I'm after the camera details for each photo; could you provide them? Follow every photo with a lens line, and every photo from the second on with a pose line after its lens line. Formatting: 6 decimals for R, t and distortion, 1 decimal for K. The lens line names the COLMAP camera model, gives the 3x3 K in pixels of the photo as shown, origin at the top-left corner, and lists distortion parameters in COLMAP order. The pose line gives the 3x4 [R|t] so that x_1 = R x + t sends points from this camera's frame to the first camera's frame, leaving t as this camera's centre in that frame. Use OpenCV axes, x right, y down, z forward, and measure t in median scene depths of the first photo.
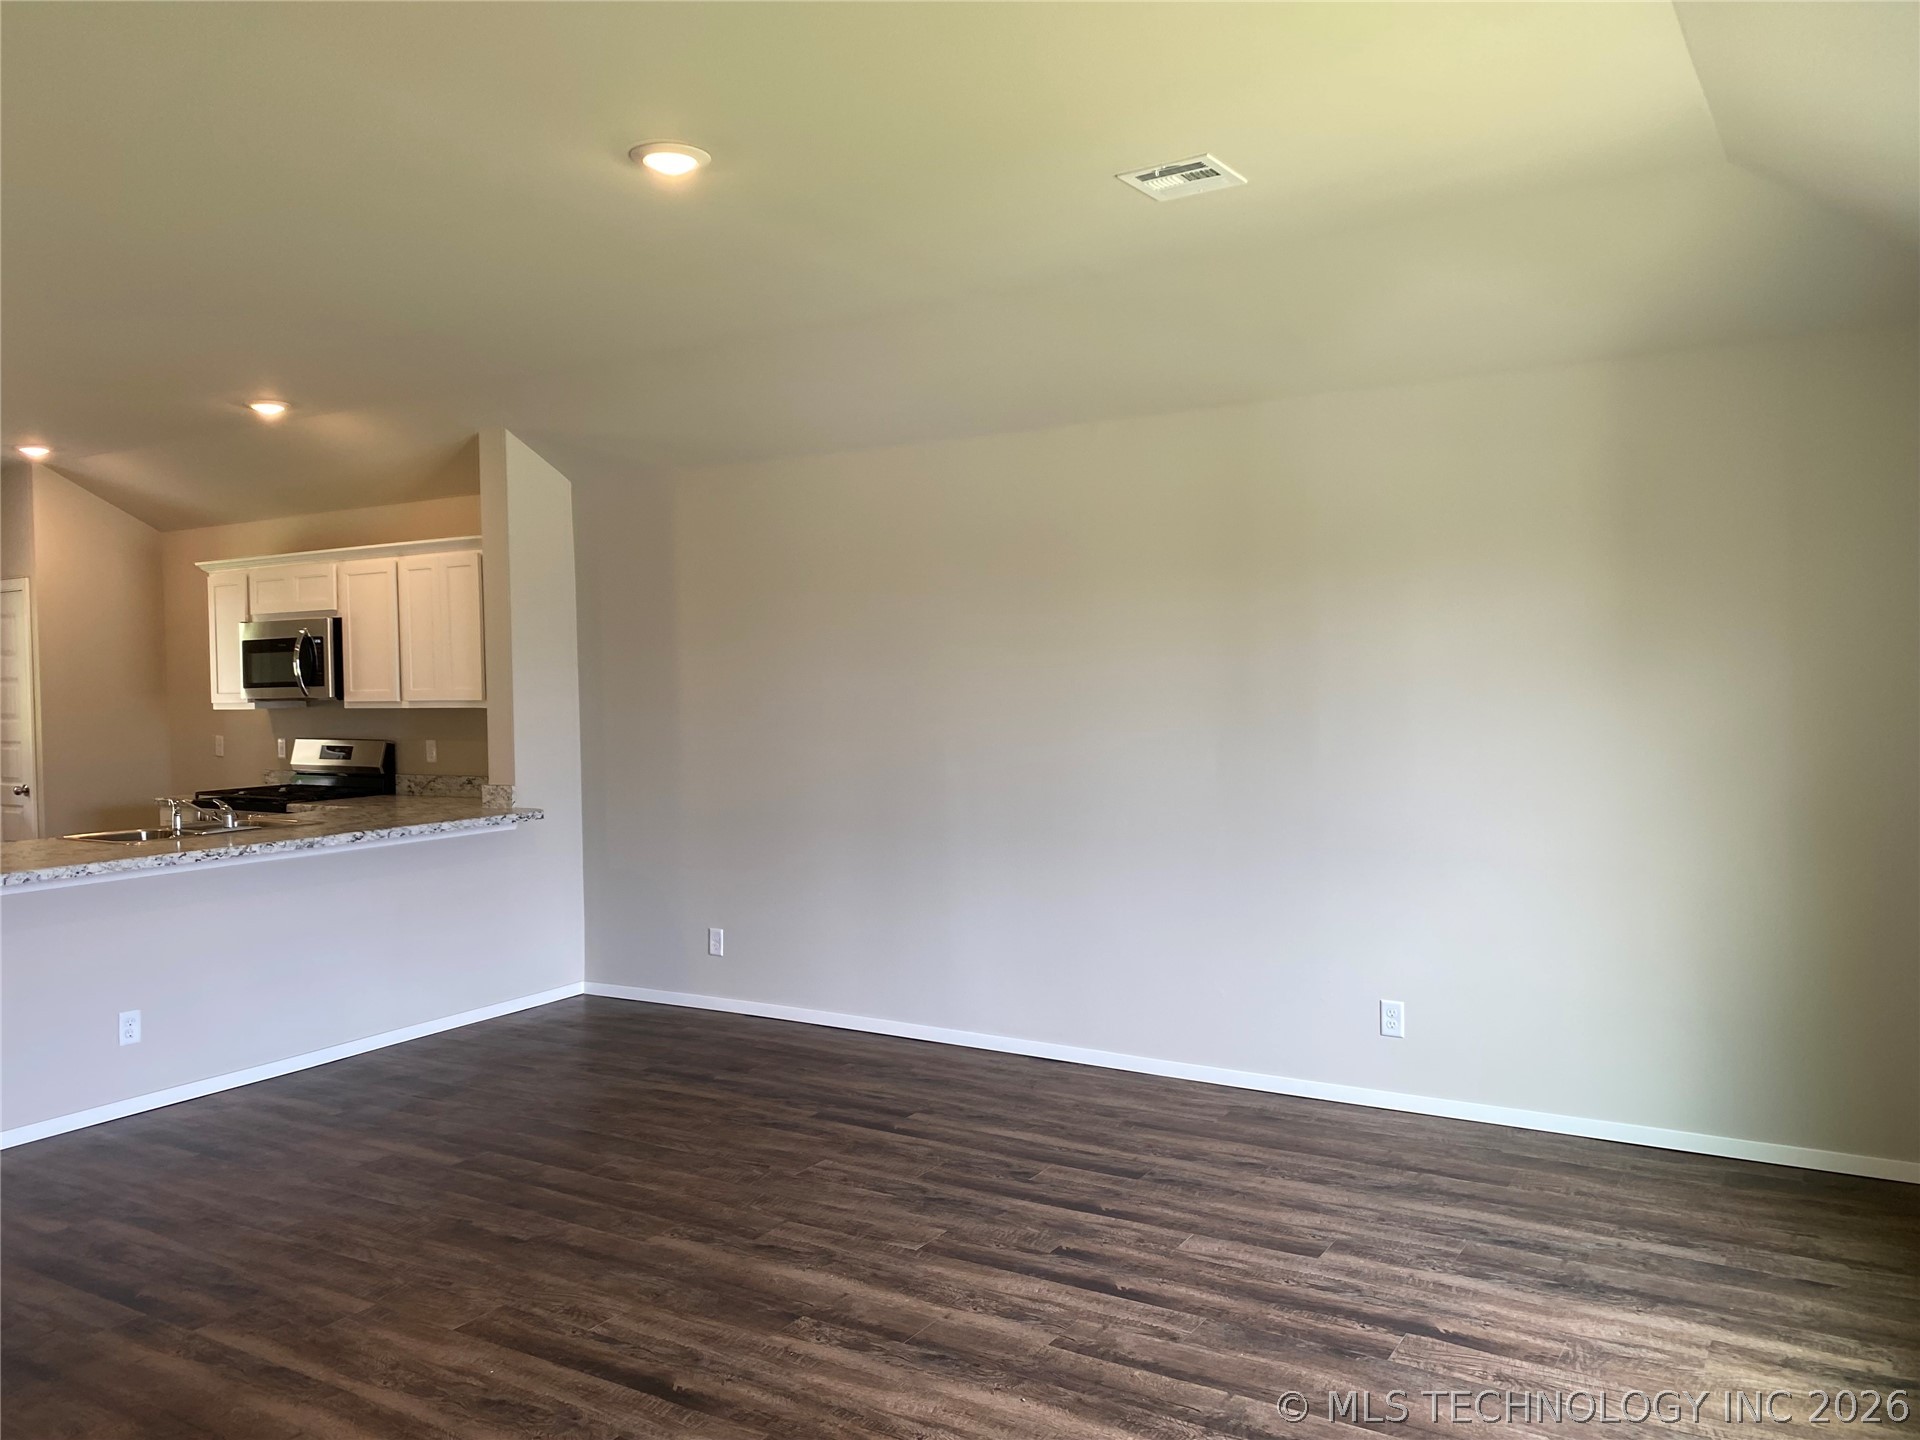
lens RADIAL K [[1463.9, 0, 953.8], [0, 1463.9, 708.8], [0, 0, 1]] dist [0.053382, -0.060890]
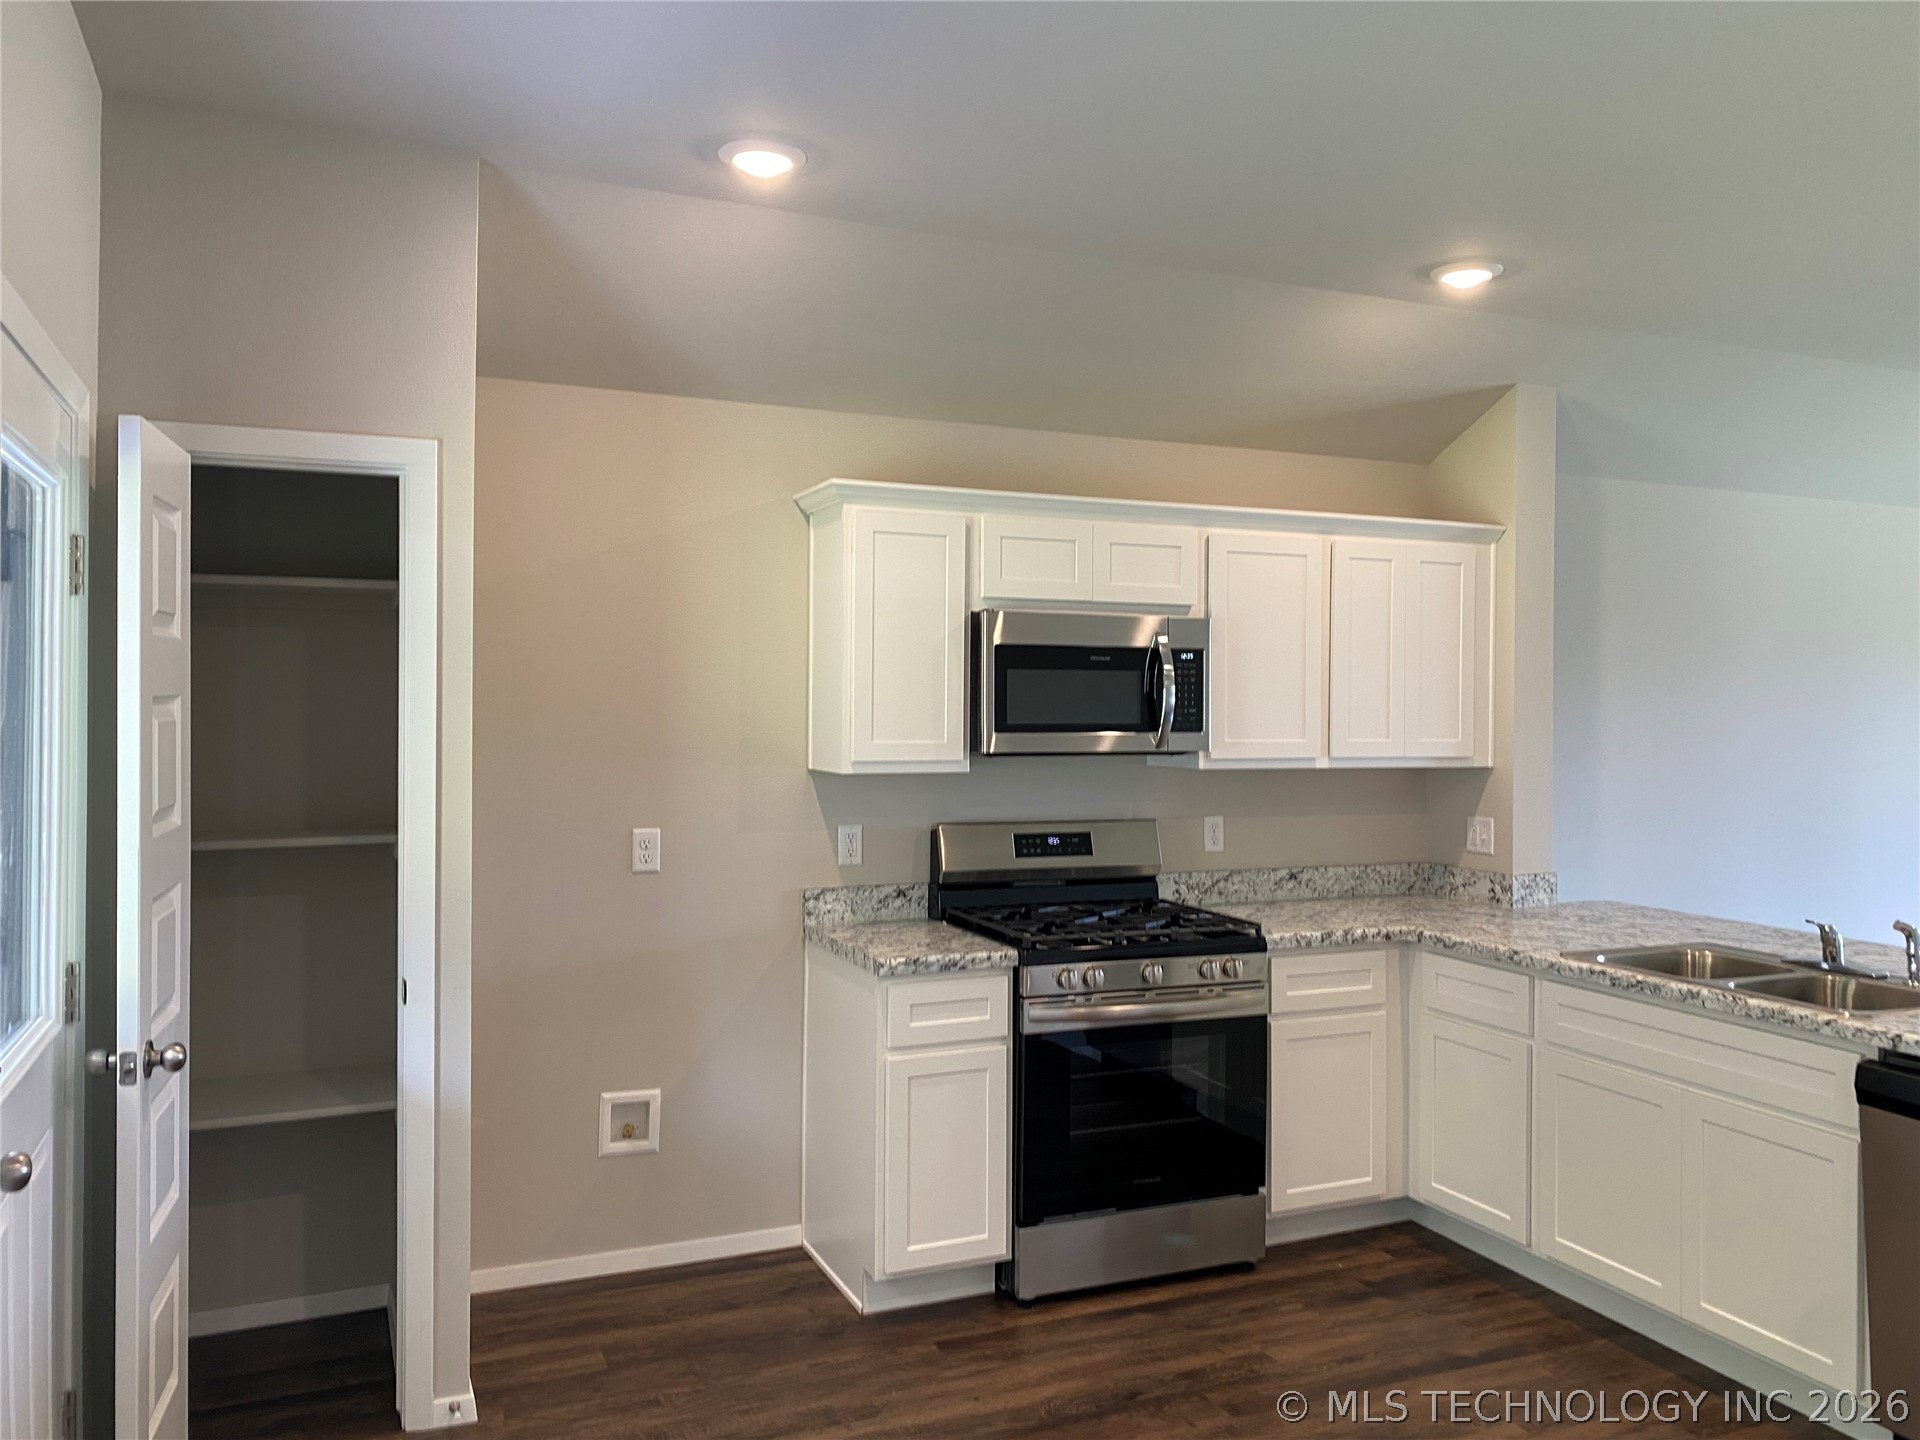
lens RADIAL K [[1447.7, 0, 960.0], [0, 1447.7, 720.0], [0, 0, 1]] dist [0.200604, -0.469296]
pose [[0.560568, 0.015062, 0.827972, -1.510292], [0.000611, 0.999827, -0.018601, -0.014756], [-0.828108, 0.010933, 0.560461, 1.168444]]
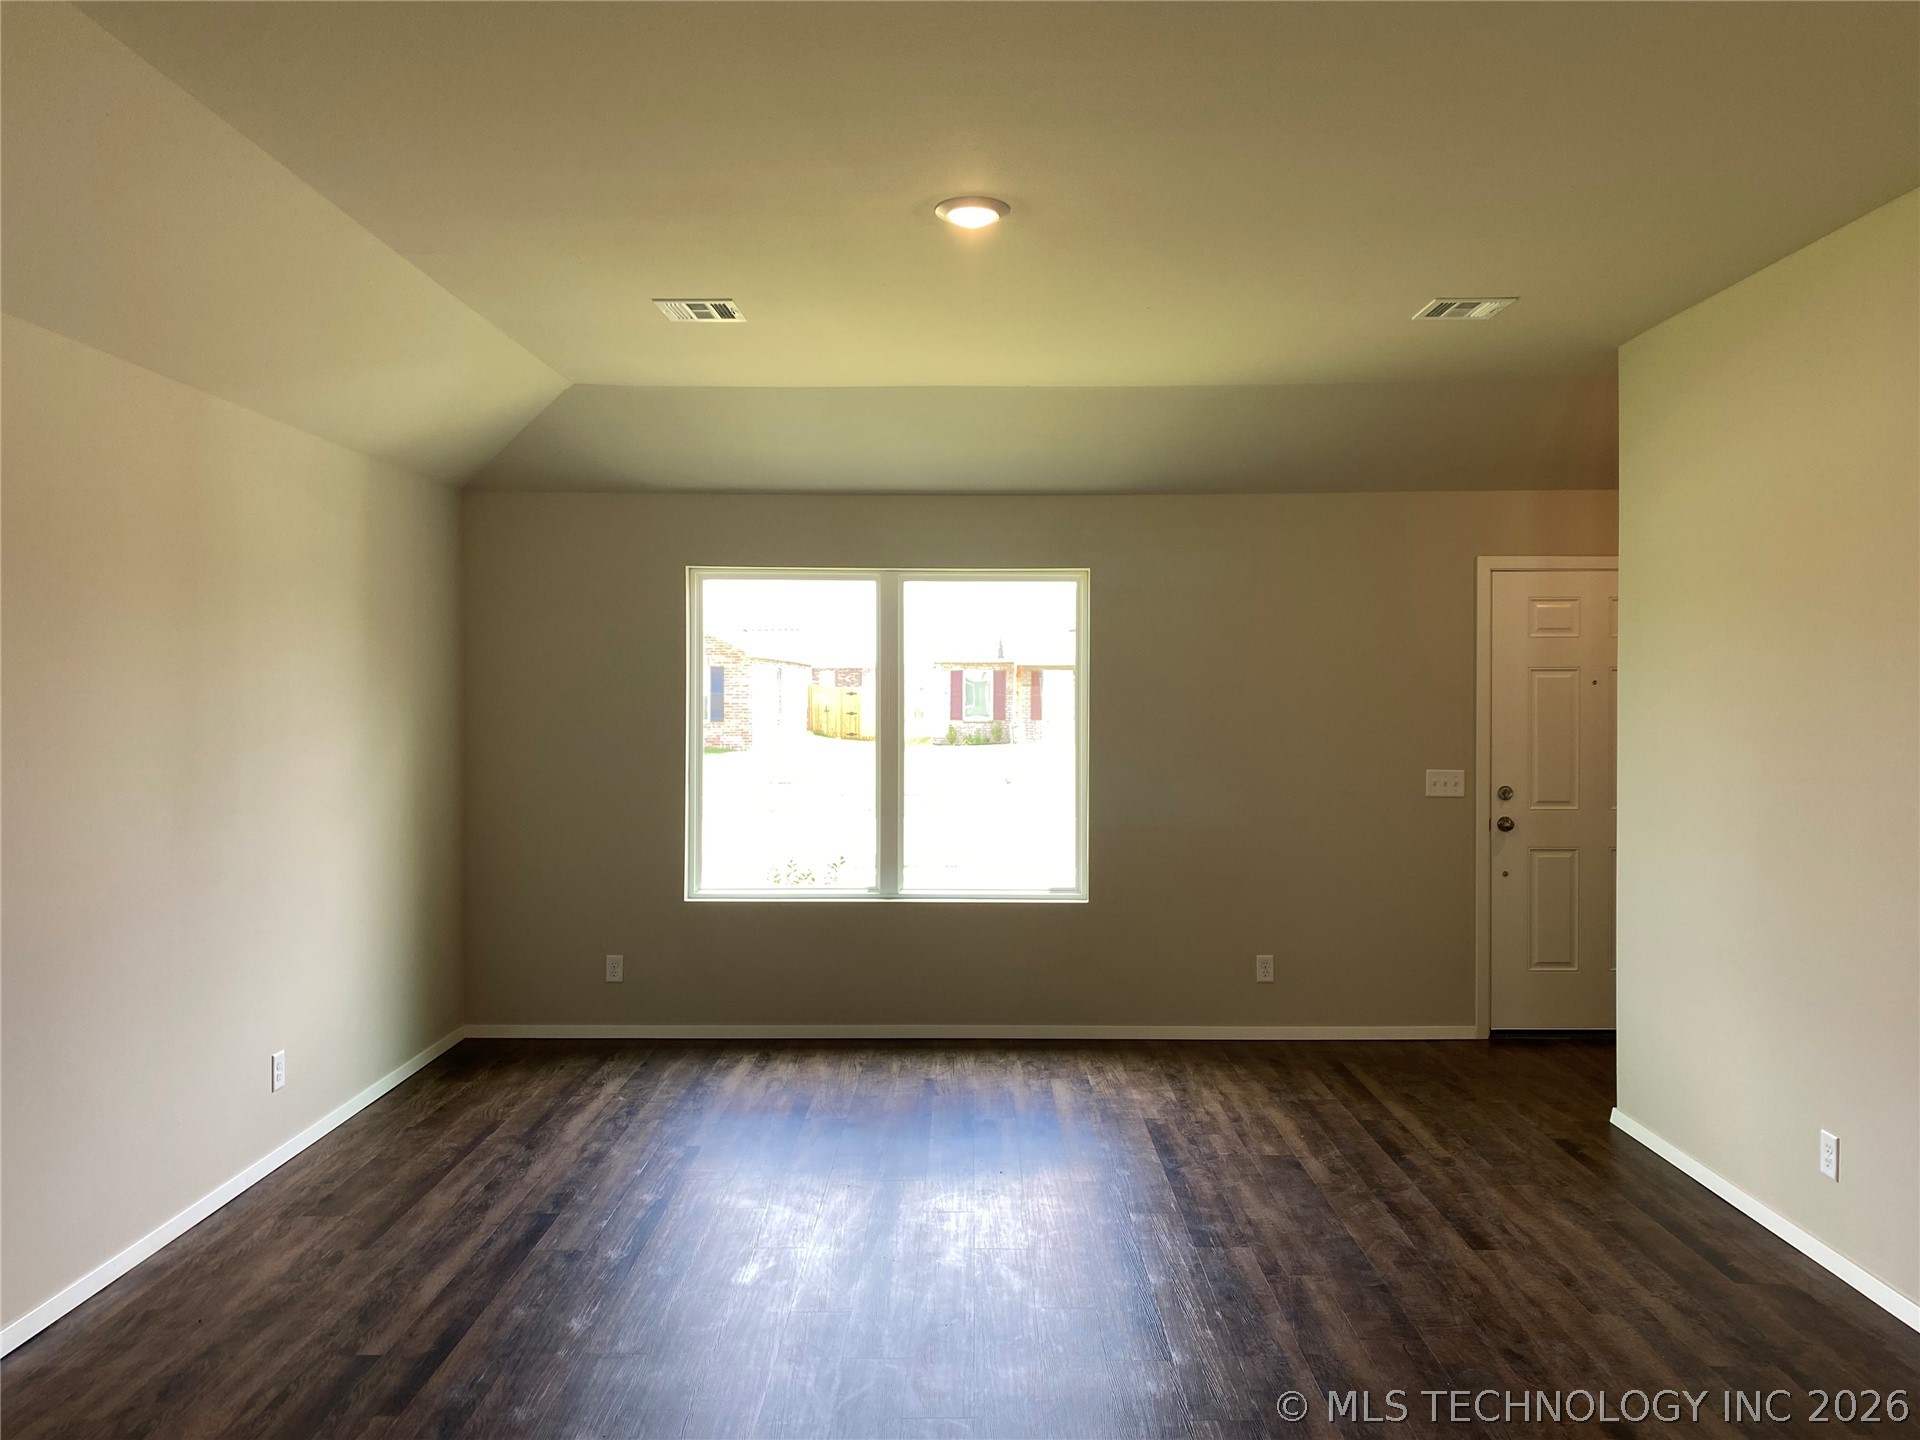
lens RADIAL K [[1446.4, 0, 960.0], [0, 1446.4, 720.0], [0, 0, 1]] dist [0.085424, -0.106729]
pose [[-0.522172, 0.000883, 0.852840, -0.797759], [0.029849, 0.999406, 0.017241, -0.024967], [-0.852317, 0.034459, -0.521888, 1.168495]]
